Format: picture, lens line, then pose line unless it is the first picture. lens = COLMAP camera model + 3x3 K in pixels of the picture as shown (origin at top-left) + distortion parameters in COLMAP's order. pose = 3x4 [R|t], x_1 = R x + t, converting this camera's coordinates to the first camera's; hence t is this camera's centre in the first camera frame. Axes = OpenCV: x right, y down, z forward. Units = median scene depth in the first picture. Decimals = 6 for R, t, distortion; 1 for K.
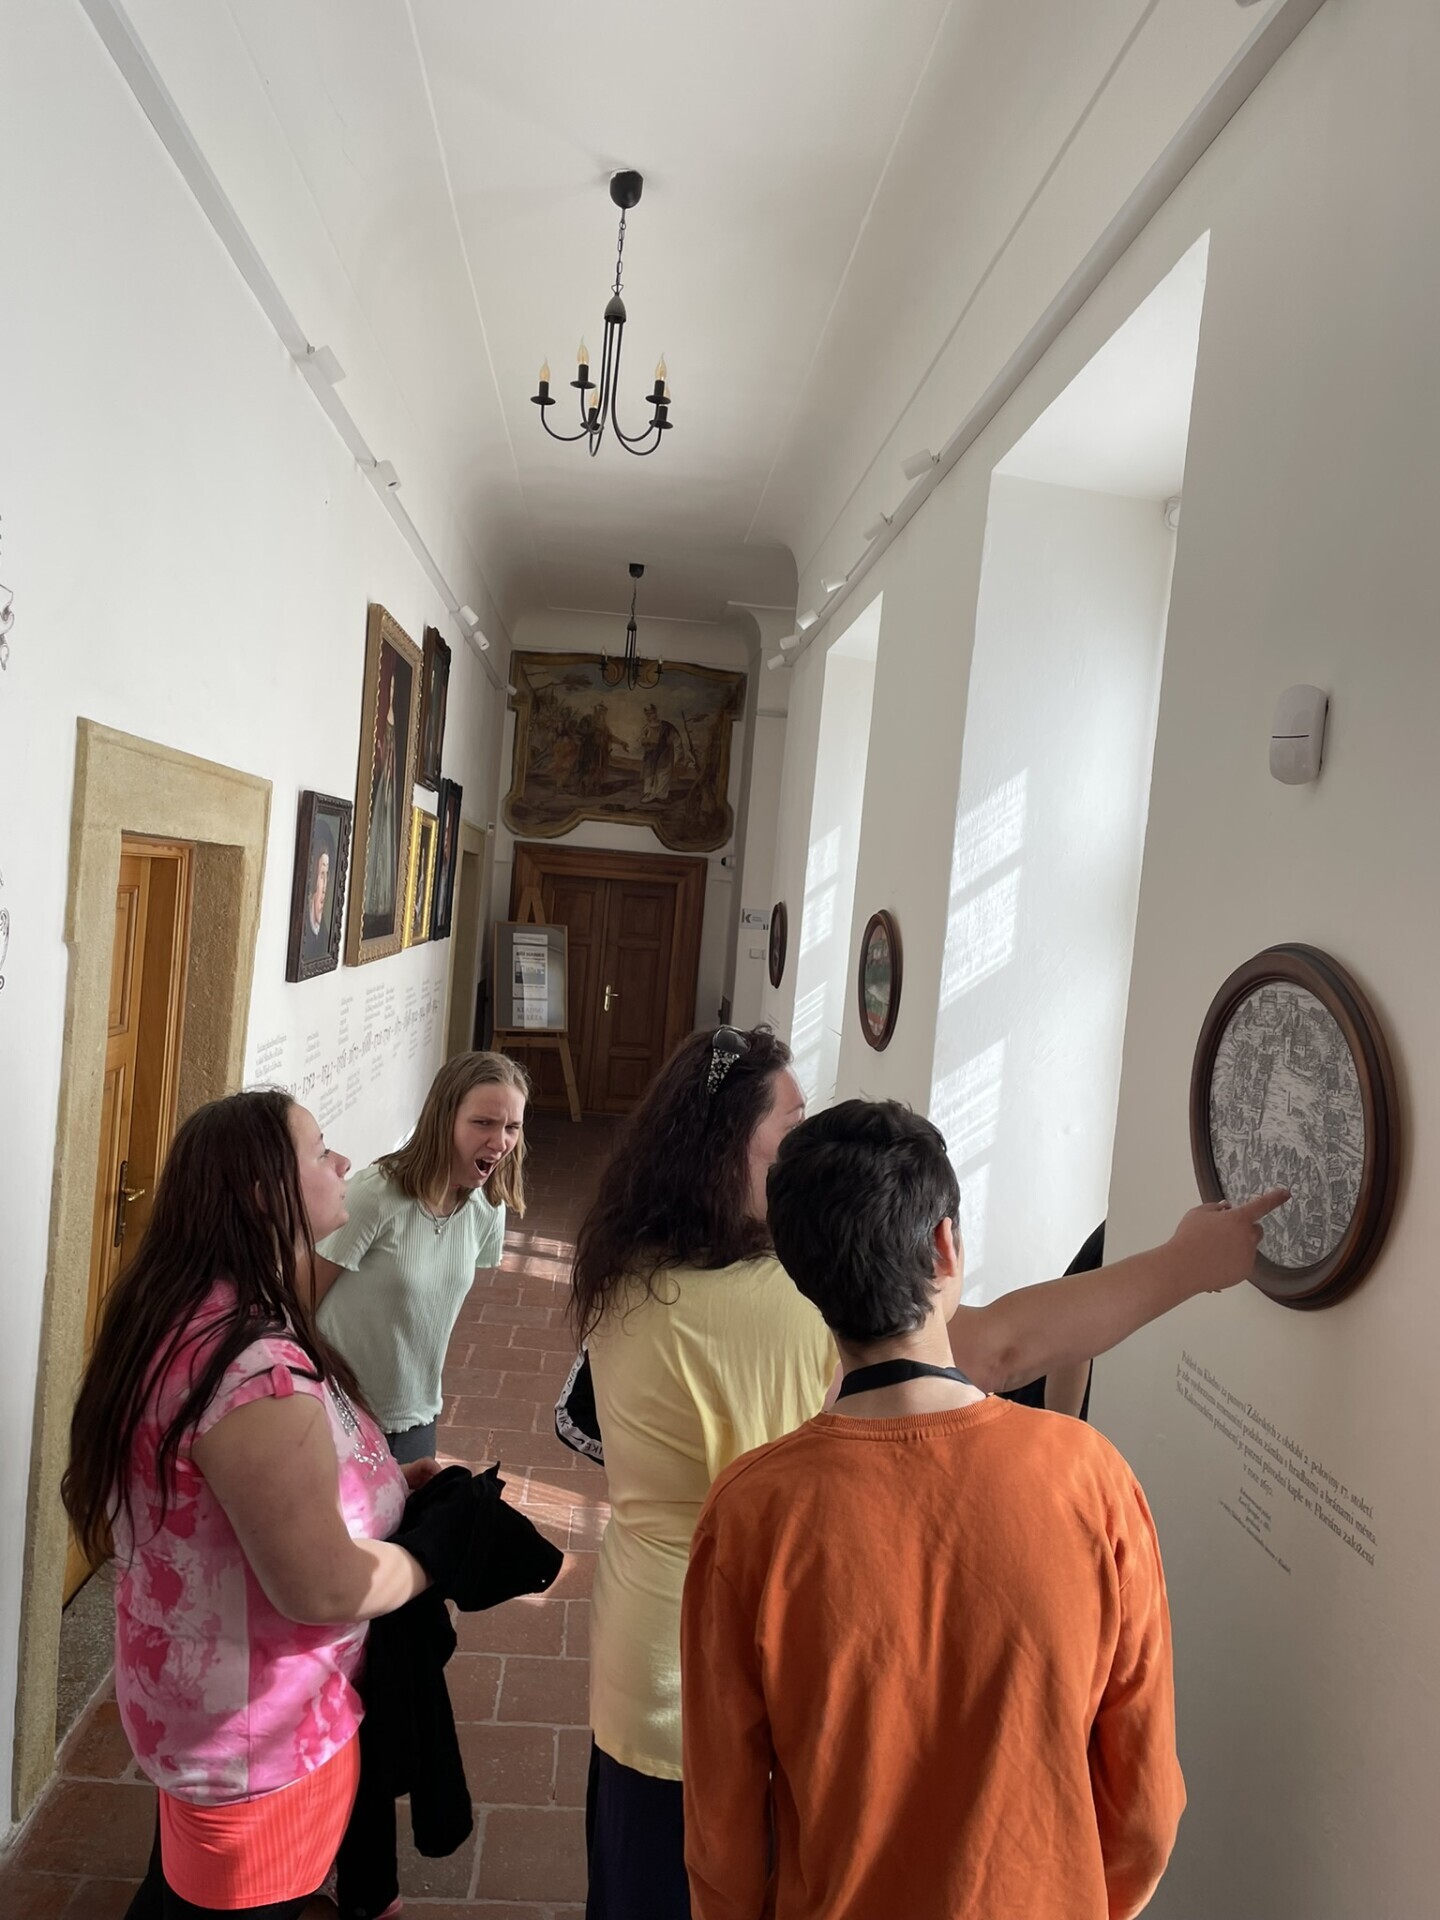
lens RADIAL K [[1423.1, 0, 717.9], [0, 1423.1, 960.5], [0, 0, 1]] dist [0.053751, -0.068954]
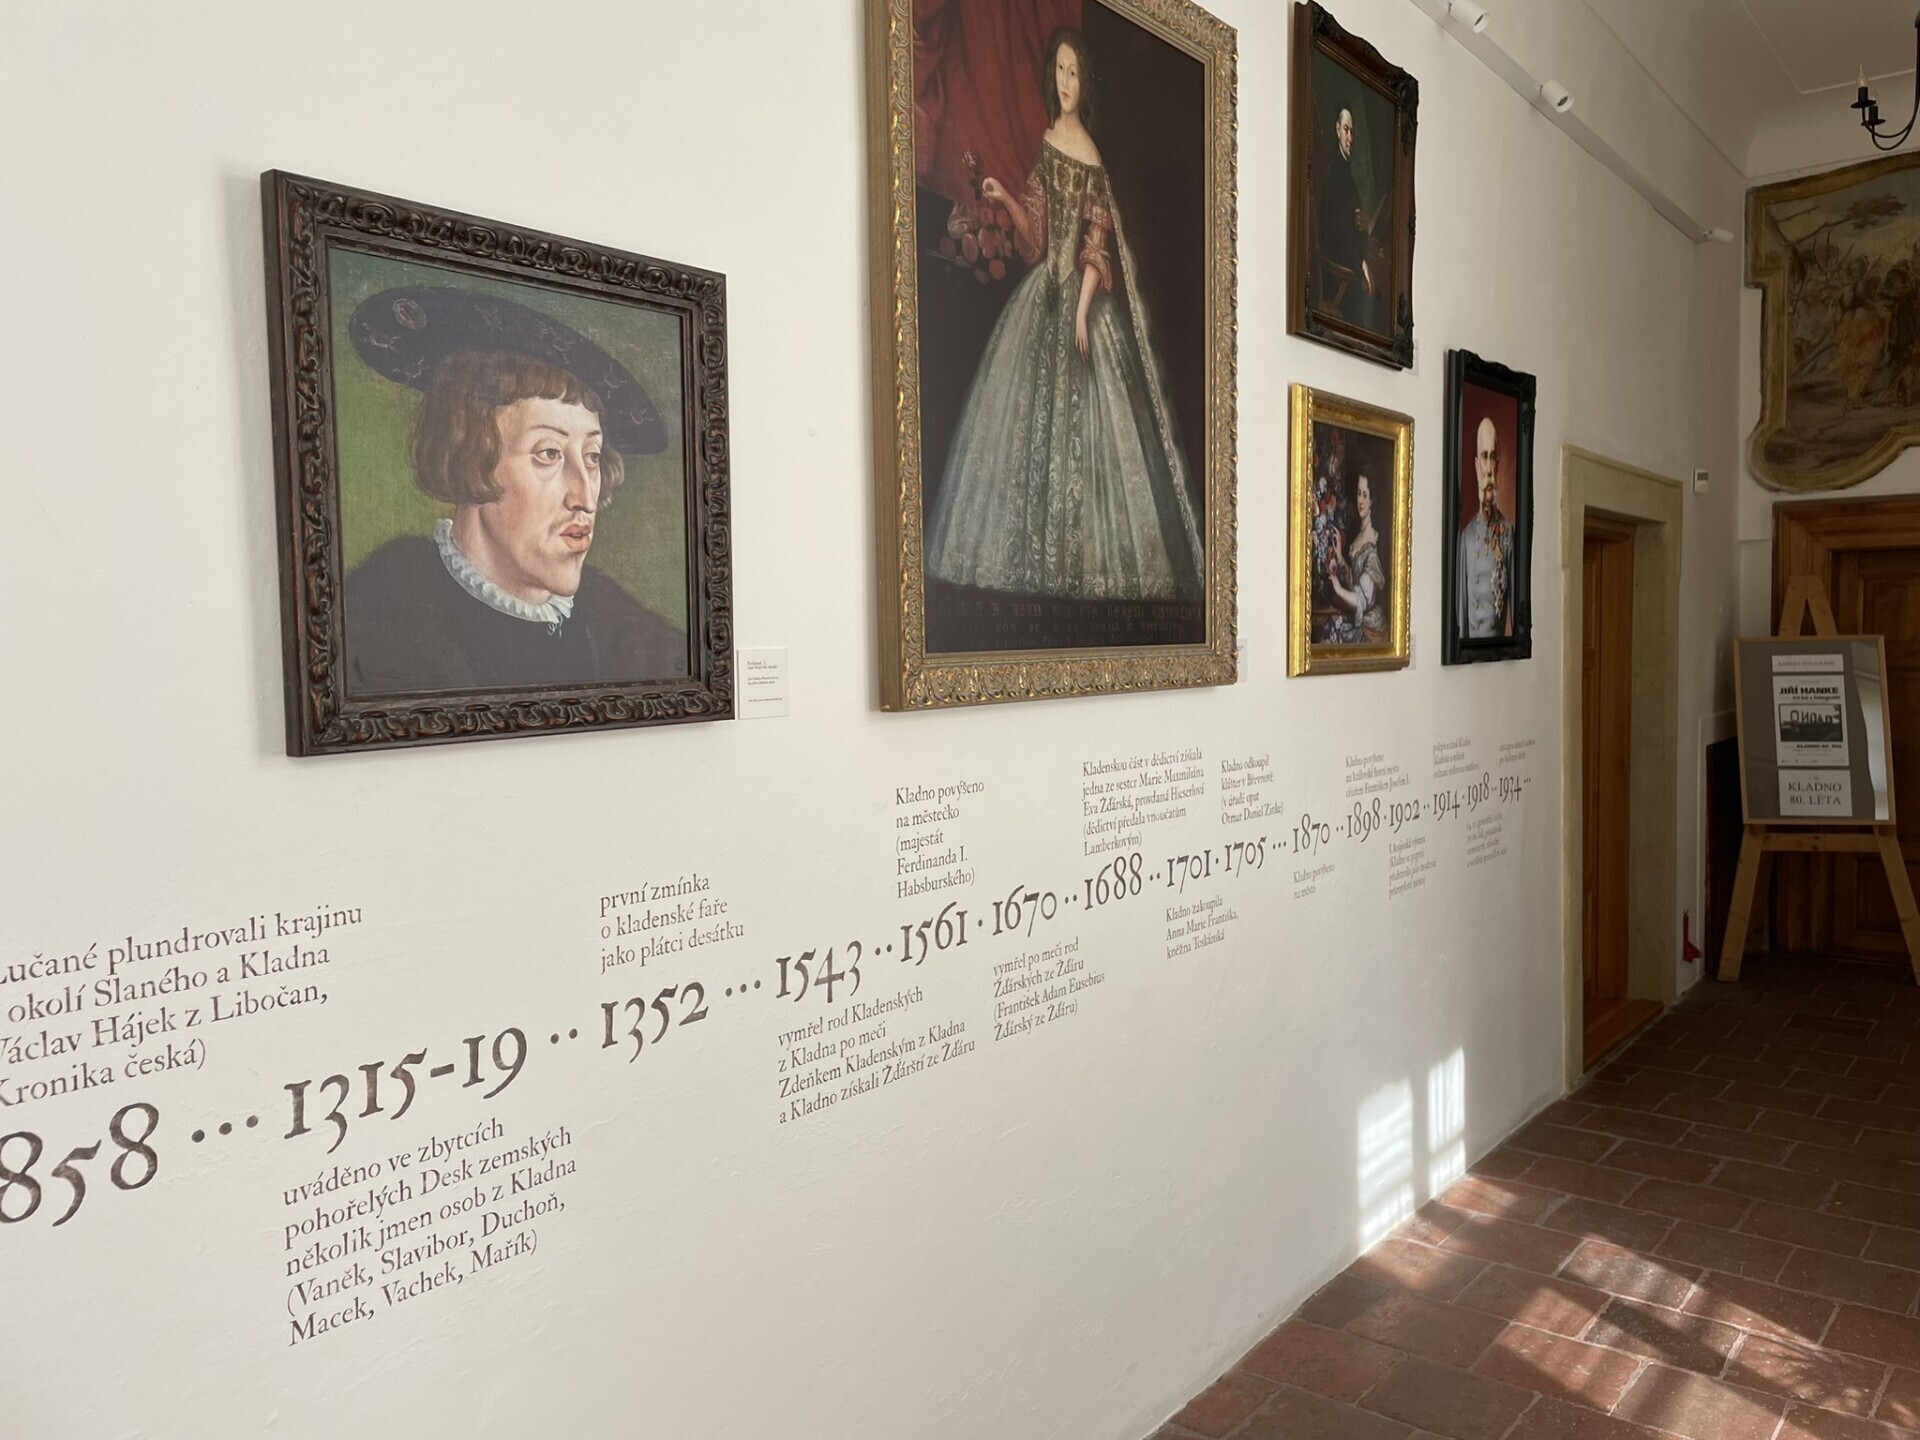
lens RADIAL K [[1423.1, 0, 966.0], [0, 1423.1, 714.9], [0, 0, 1]] dist [0.053751, -0.068954]
pose [[0.718937, -0.059384, -0.692534, 0.025942], [0.046002, 0.998224, -0.037841, 0.011918], [0.693551, -0.004653, 0.720392, 0.331363]]
